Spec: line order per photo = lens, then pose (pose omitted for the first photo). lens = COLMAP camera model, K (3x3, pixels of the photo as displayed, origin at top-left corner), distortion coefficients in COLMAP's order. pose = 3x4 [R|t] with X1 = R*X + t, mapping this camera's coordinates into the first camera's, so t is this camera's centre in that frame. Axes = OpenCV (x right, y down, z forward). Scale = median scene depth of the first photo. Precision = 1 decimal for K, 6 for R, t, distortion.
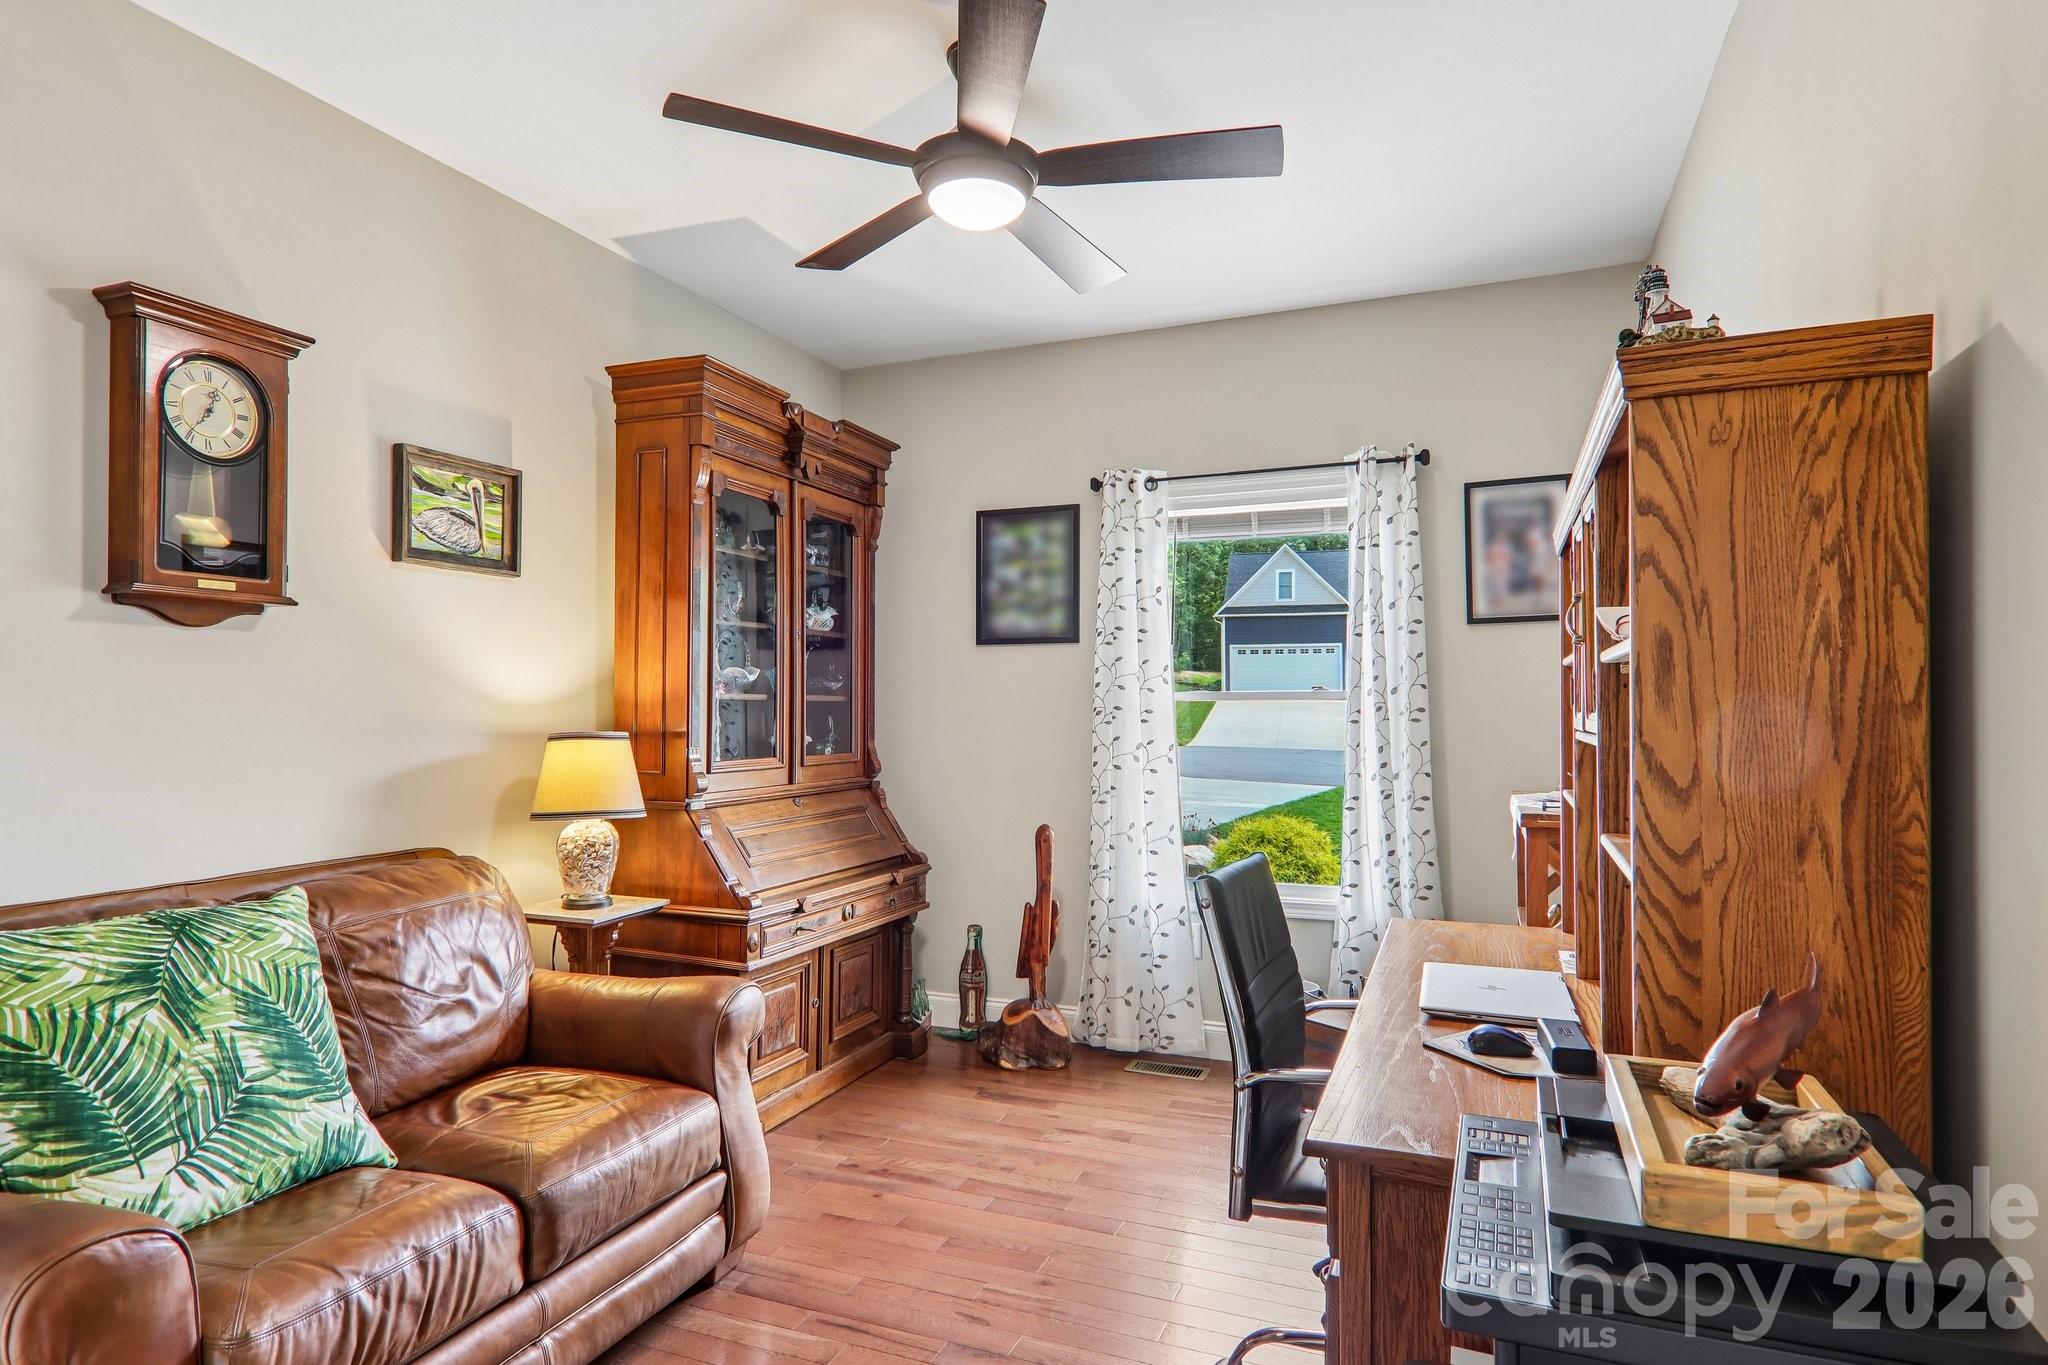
lens RADIAL K [[1125.7, 0, 1033.2], [0, 1125.7, 700.9], [0, 0, 1]] dist [0.028118, -0.007281]
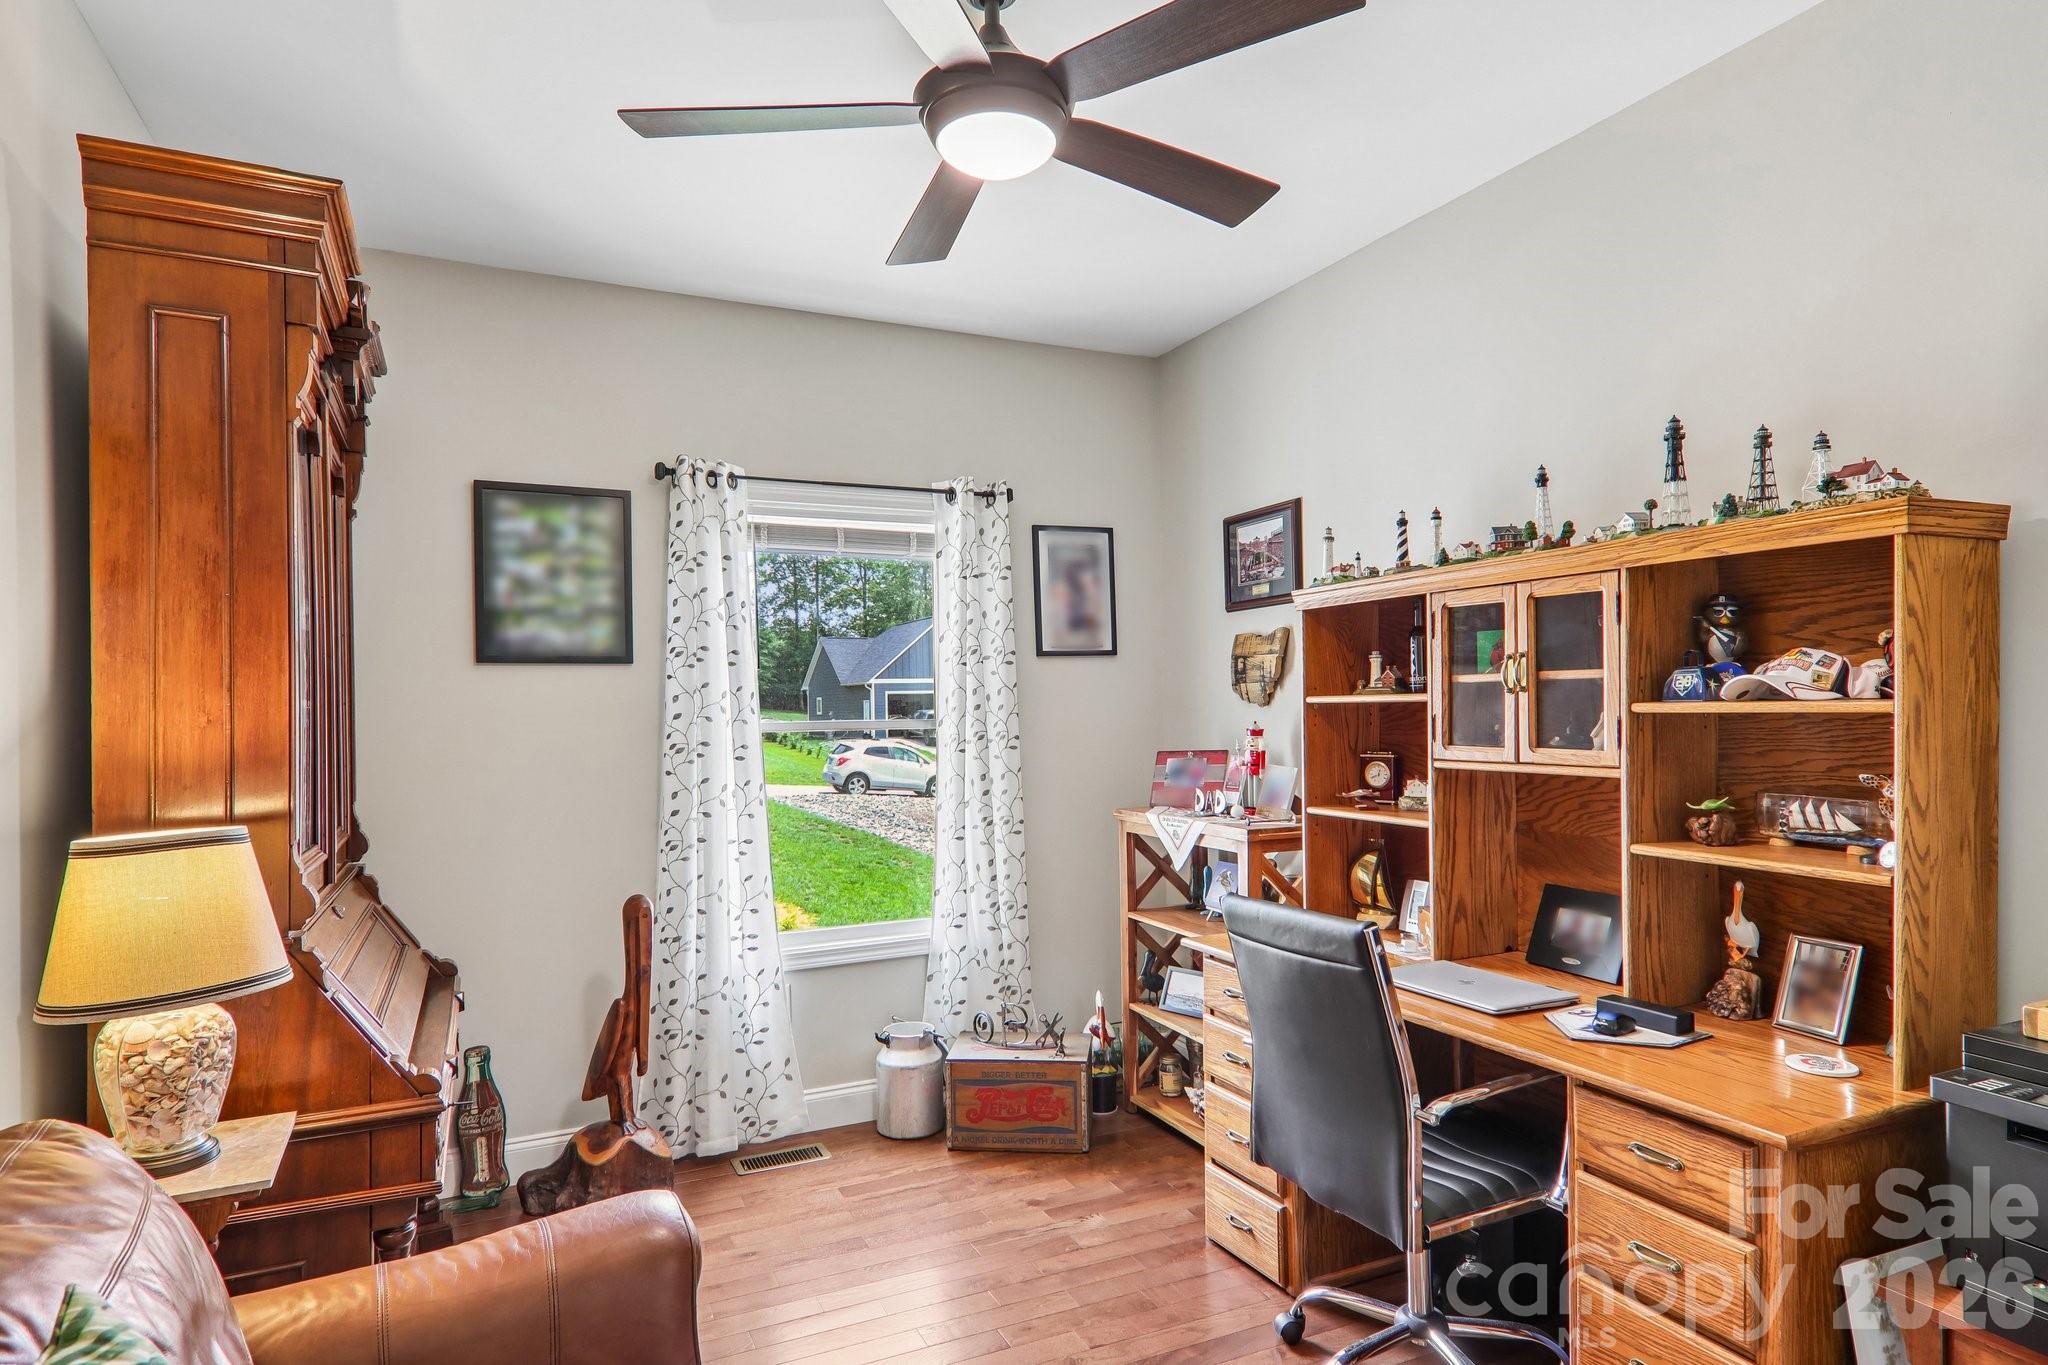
lens RADIAL K [[1125.7, 0, 1033.2], [0, 1125.7, 700.9], [0, 0, 1]] dist [0.028118, -0.007281]
pose [[0.683194, -0.004057, 0.730226, -0.368269], [0.010256, 0.999939, -0.004040, -0.019559], [-0.730165, 0.010249, 0.683194, 0.249946]]
